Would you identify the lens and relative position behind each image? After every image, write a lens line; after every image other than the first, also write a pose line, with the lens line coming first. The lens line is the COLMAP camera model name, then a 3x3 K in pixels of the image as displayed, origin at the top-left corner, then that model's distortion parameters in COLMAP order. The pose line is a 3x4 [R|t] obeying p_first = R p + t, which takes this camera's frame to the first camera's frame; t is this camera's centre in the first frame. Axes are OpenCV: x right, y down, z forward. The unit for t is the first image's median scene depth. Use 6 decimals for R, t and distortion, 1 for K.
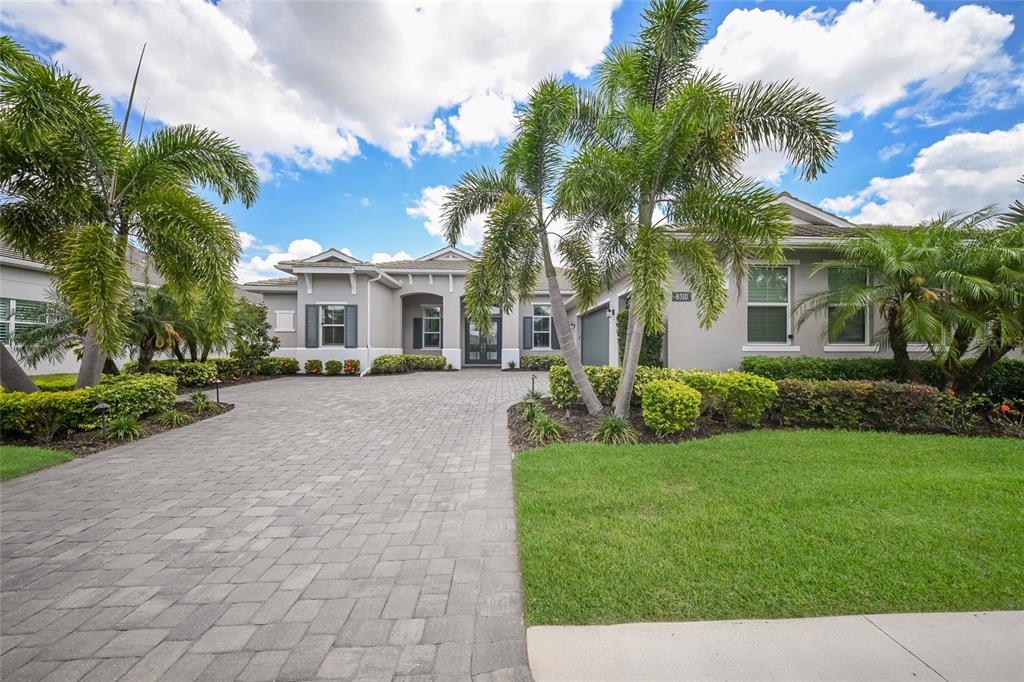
lens RADIAL K [[352.7, 0, 515.6], [0, 352.7, 350.4], [0, 0, 1]] dist [0.000928, -0.000035]
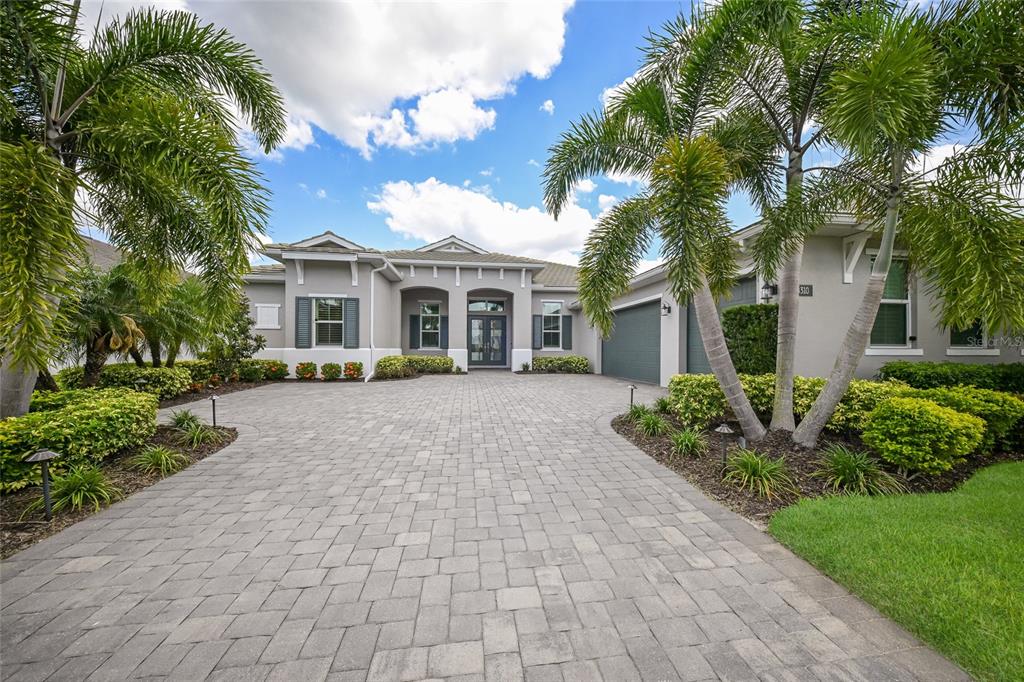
lens RADIAL K [[352.6, 0, 515.5], [0, 352.6, 348.3], [0, 0, 1]] dist [0.007190, 0.000056]
pose [[0.996235, 0.002534, 0.086658, -0.152228], [-0.002240, 0.999991, -0.003492, -0.005543], [-0.086666, 0.003284, 0.996232, 0.118082]]
